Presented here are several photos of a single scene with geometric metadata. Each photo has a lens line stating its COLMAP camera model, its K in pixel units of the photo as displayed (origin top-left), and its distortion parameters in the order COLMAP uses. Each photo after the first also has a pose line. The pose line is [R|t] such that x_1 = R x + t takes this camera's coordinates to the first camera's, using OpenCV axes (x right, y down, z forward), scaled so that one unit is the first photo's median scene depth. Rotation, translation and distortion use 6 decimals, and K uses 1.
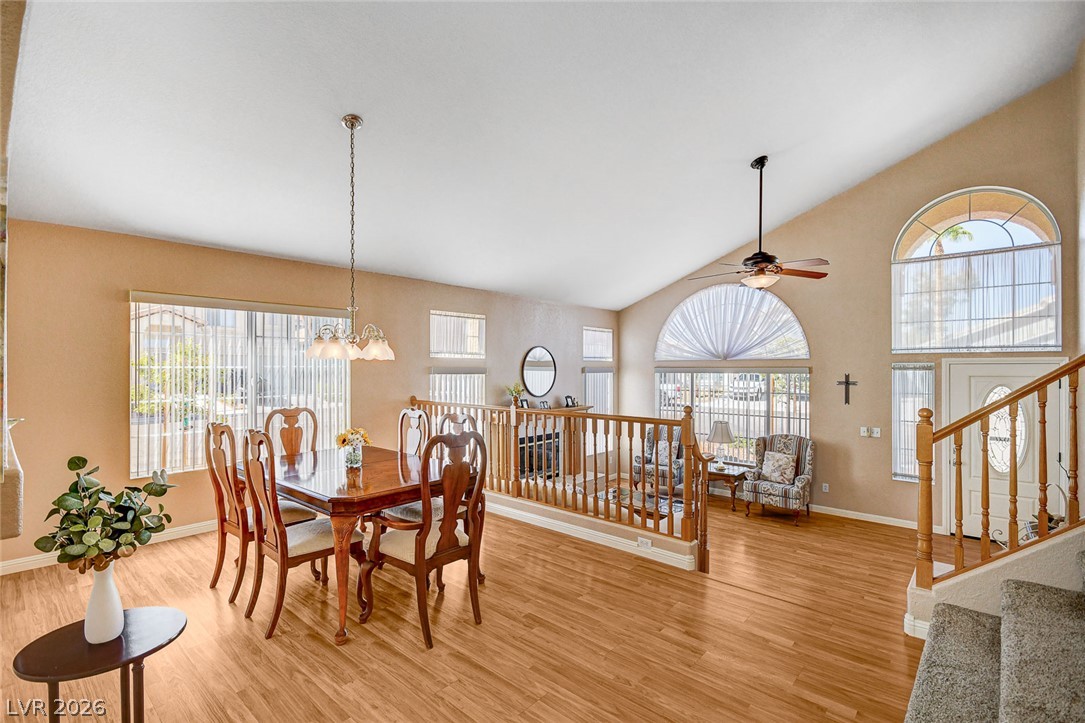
lens RADIAL K [[496.8, 0, 540.6], [0, 496.8, 365.3], [0, 0, 1]] dist [0.007782, 0.000452]
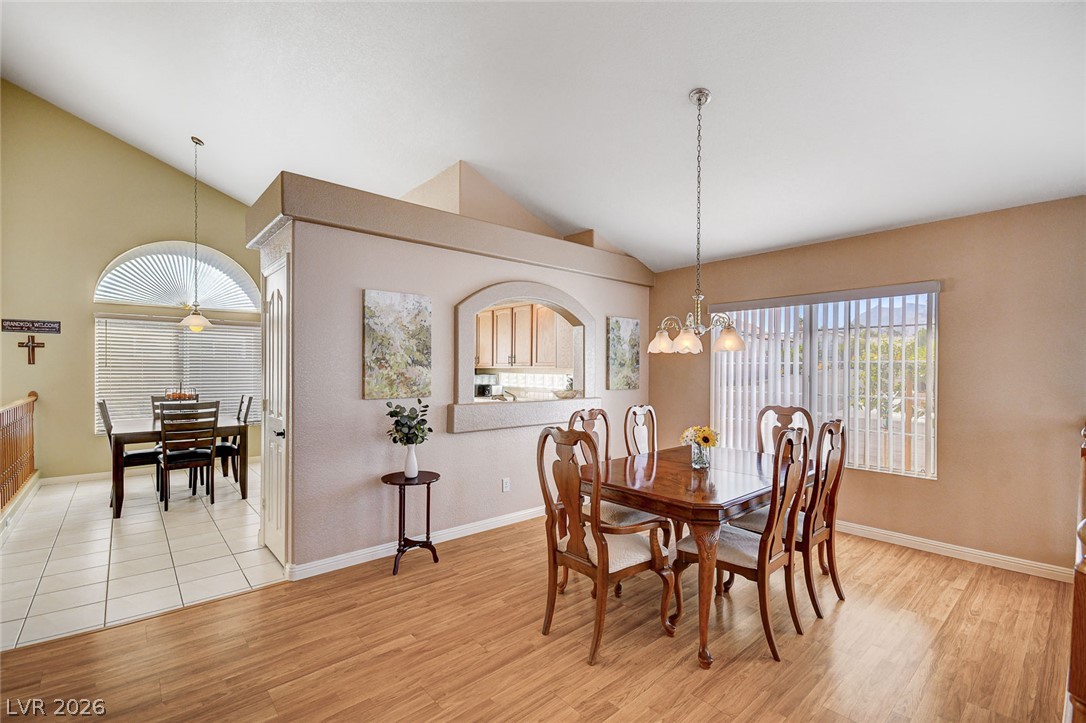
lens RADIAL K [[478.8, 0, 540.5], [0, 478.8, 364.2], [0, 0, 1]] dist [-0.010494, -0.000829]
pose [[-0.125695, -0.001047, -0.992068, 0.594751], [-0.003058, 0.999995, -0.000668, 0.013334], [0.992064, 0.002950, -0.125698, 0.885508]]
